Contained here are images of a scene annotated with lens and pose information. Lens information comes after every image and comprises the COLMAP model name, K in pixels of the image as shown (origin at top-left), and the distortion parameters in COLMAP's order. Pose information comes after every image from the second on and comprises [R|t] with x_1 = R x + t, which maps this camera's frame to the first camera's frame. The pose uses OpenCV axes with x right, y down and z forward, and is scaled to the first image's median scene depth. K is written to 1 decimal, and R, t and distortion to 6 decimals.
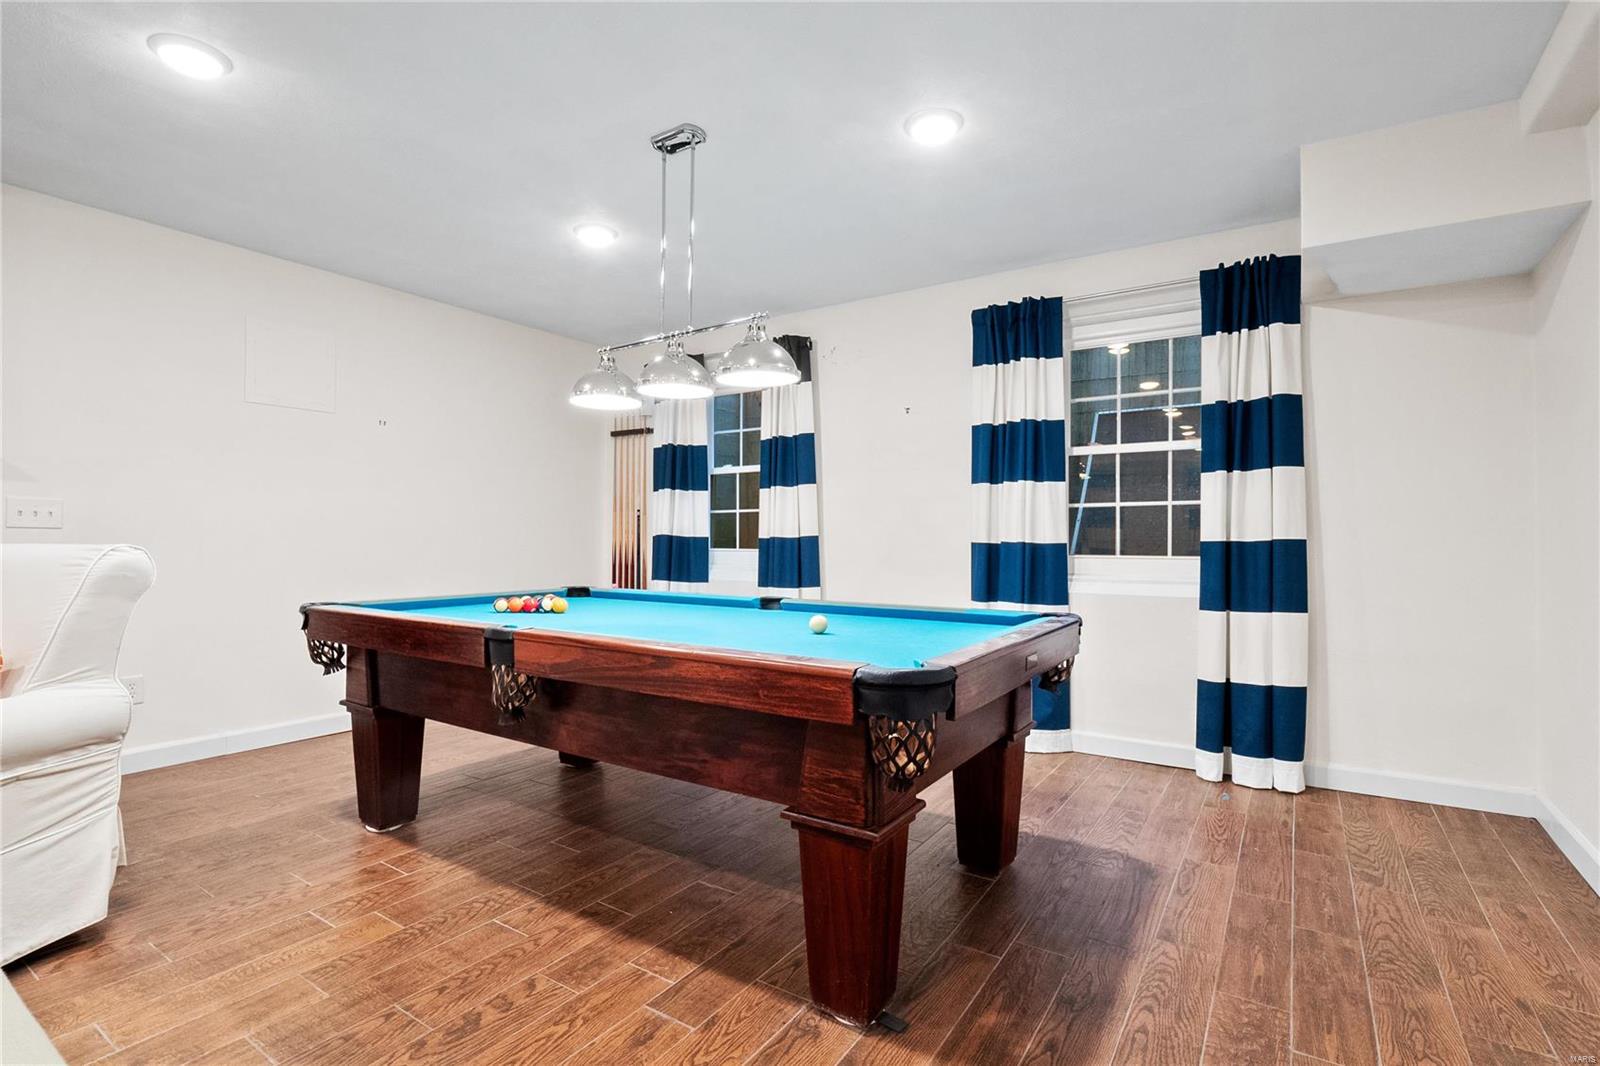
lens RADIAL K [[744.3, 0, 799.0], [0, 744.3, 528.8], [0, 0, 1]] dist [-0.012290, -0.000634]
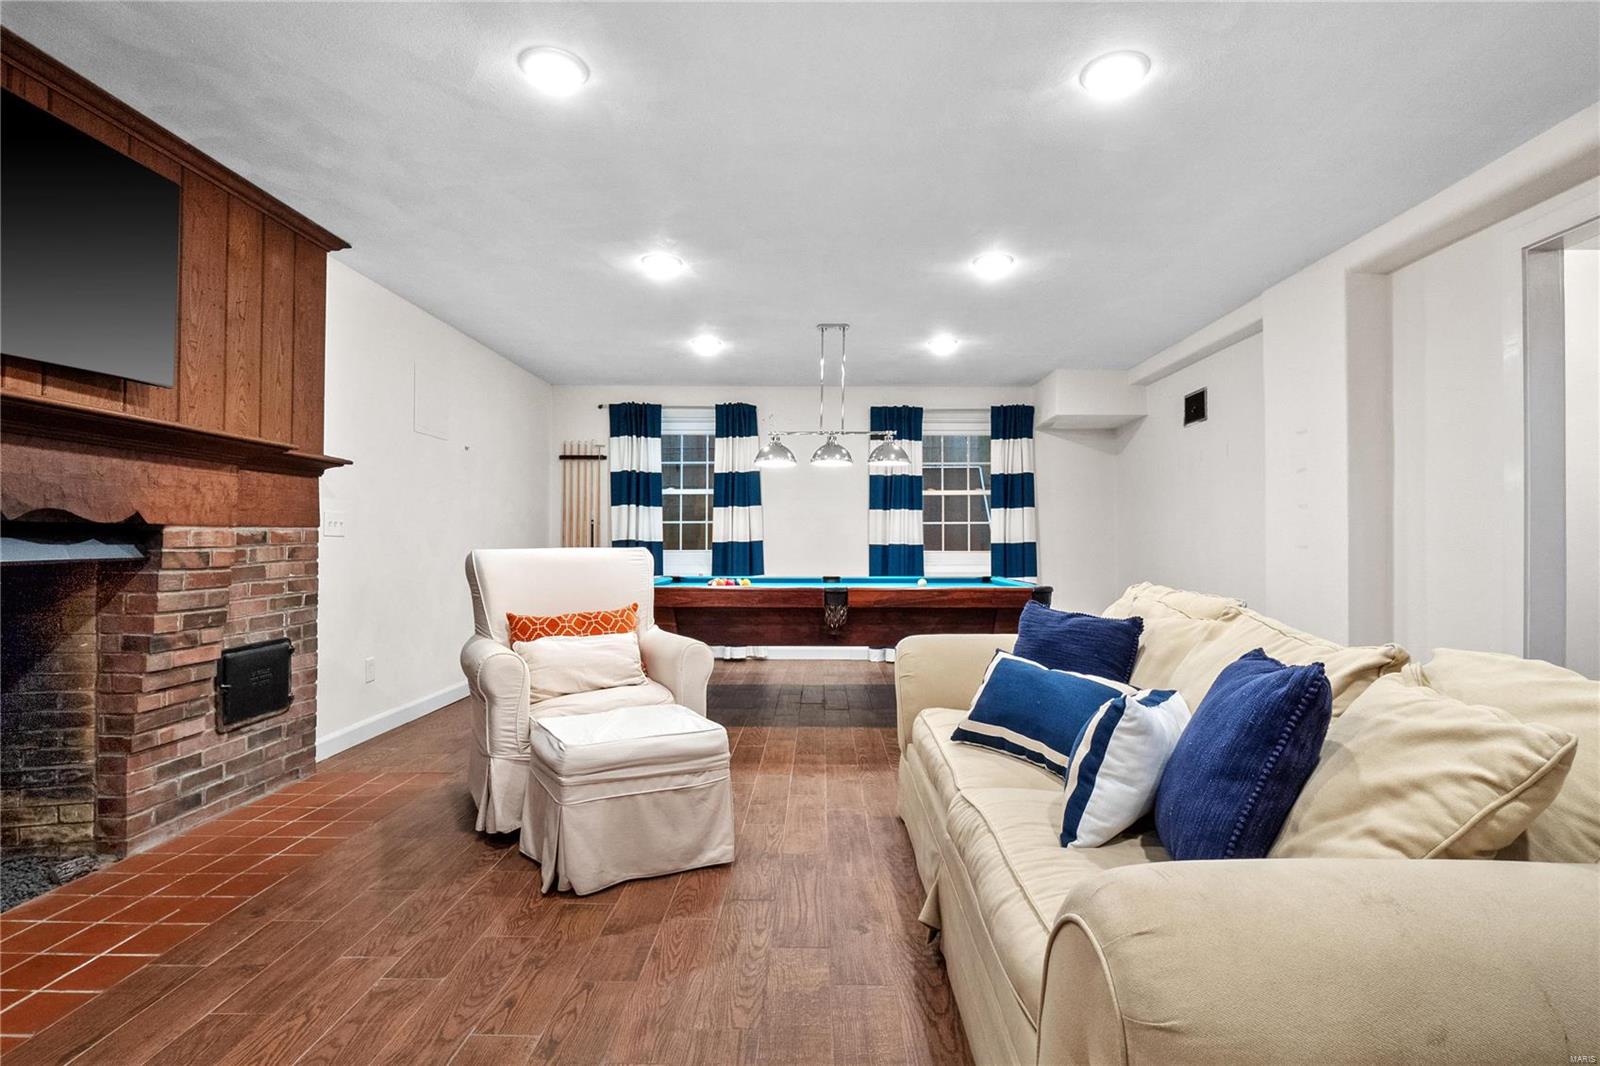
lens RADIAL K [[744.3, 0, 804.2], [0, 744.3, 537.4], [0, 0, 1]] dist [-0.012290, -0.000634]
pose [[0.838918, 0.000542, 0.544258, -0.836078], [-0.003961, 0.999979, 0.005109, -0.005553], [-0.544244, -0.006442, 0.838902, -0.344034]]
